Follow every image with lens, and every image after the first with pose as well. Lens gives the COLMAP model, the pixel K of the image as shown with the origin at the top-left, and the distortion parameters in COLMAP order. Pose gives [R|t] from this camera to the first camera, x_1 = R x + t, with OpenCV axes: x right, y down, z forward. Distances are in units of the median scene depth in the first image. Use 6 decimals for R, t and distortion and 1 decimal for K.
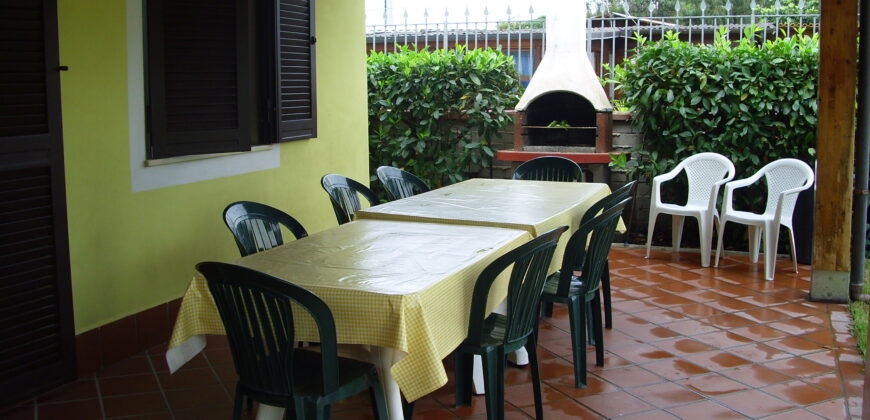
lens RADIAL K [[925.8, 0, 436.6], [0, 925.8, 184.7], [0, 0, 1]] dist [-0.155786, 0.048048]
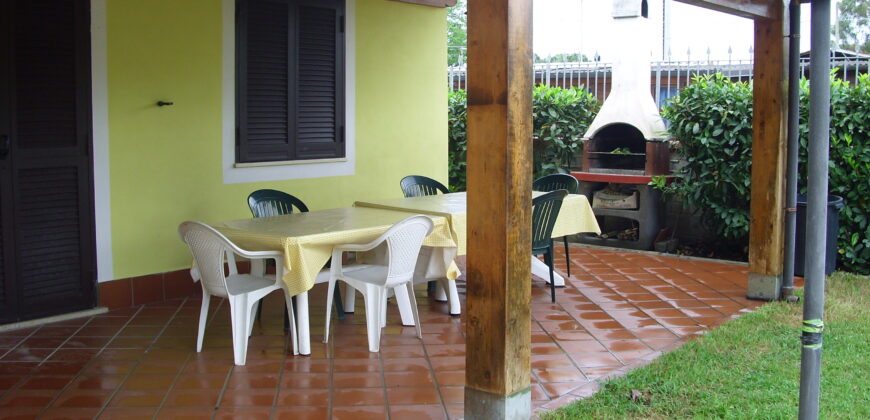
lens RADIAL K [[925.8, 0, 436.6], [0, 925.8, 184.7], [0, 0, 1]] dist [-0.155786, 0.048048]
pose [[0.949962, 0.035398, -0.310352, 0.305405], [-0.044942, 0.998710, -0.023654, 0.018891], [0.309114, 0.036418, 0.950327, -0.223991]]
